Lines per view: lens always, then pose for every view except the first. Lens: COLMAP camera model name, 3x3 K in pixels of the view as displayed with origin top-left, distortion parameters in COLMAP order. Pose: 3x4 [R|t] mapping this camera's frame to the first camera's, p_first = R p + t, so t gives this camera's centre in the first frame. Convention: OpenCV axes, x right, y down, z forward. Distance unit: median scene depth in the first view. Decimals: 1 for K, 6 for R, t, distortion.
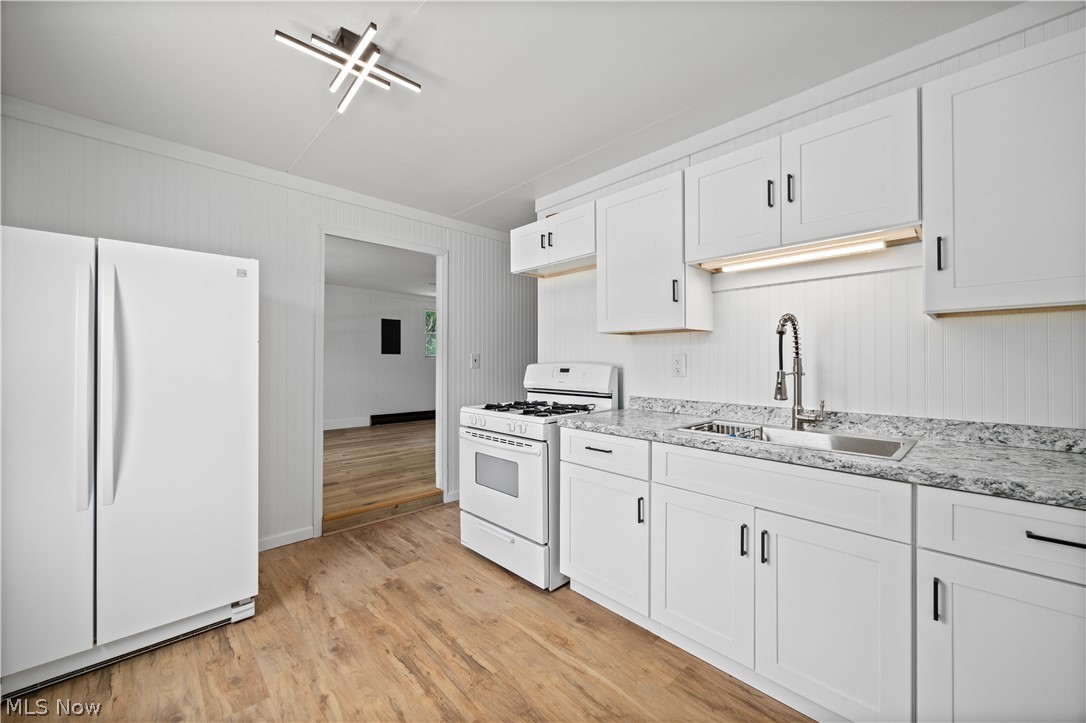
lens RADIAL K [[418.6, 0, 543.7], [0, 418.6, 356.9], [0, 0, 1]] dist [-0.003279, -0.000778]
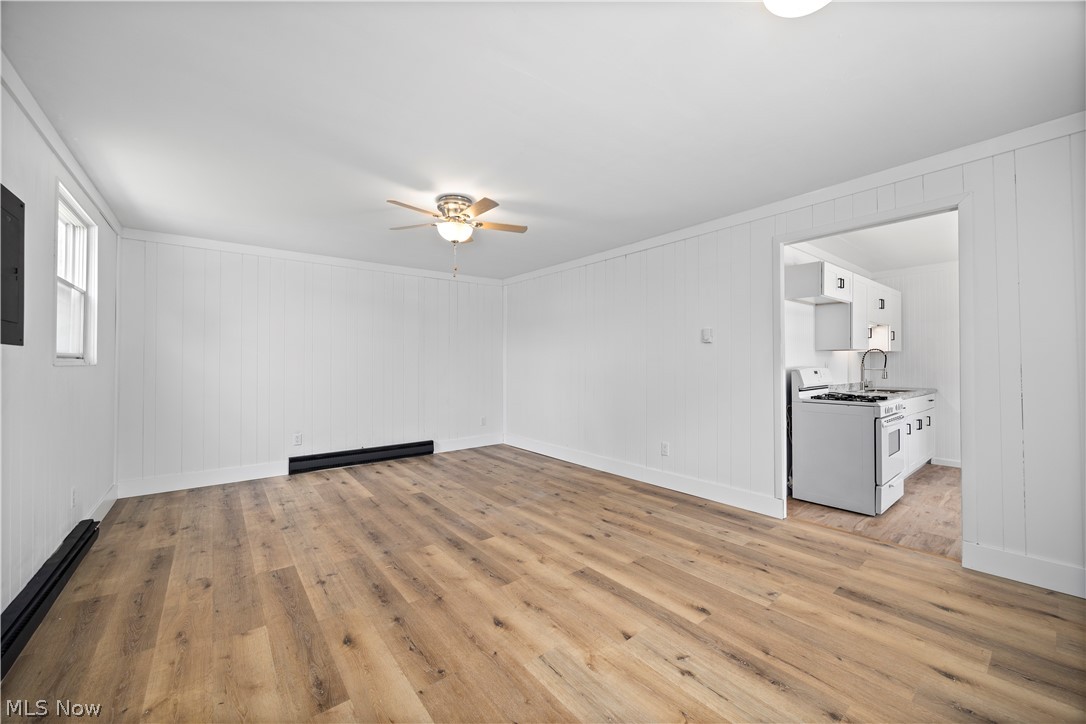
lens RADIAL K [[418.6, 0, 543.5], [0, 418.6, 362.1], [0, 0, 1]] dist [-0.003279, -0.000778]
pose [[0.097080, 0.006115, 0.995258, -0.568468], [0.003062, 0.999975, -0.006443, 0.006170], [-0.995272, 0.003672, 0.097059, 0.706408]]
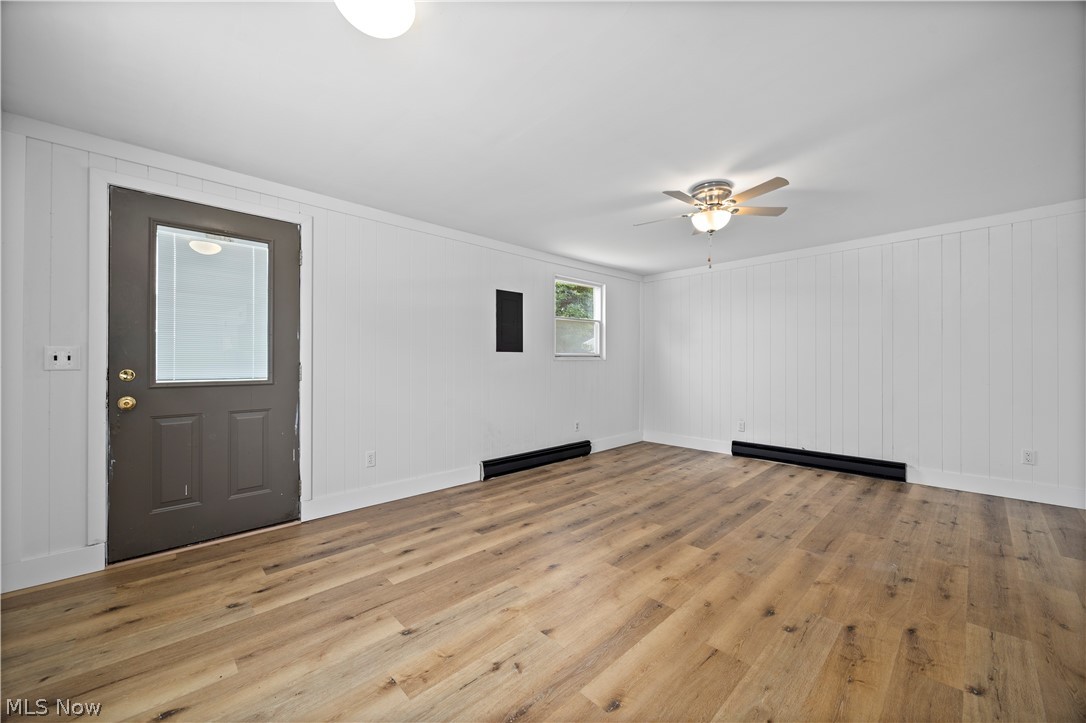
lens RADIAL K [[418.6, 0, 542.2], [0, 418.6, 360.1], [0, 0, 1]] dist [-0.003279, -0.000778]
pose [[0.999916, -0.000770, -0.012903, -0.326734], [0.000758, 0.999999, -0.000922, 0.005365], [0.012903, 0.000912, 0.999916, 0.444447]]
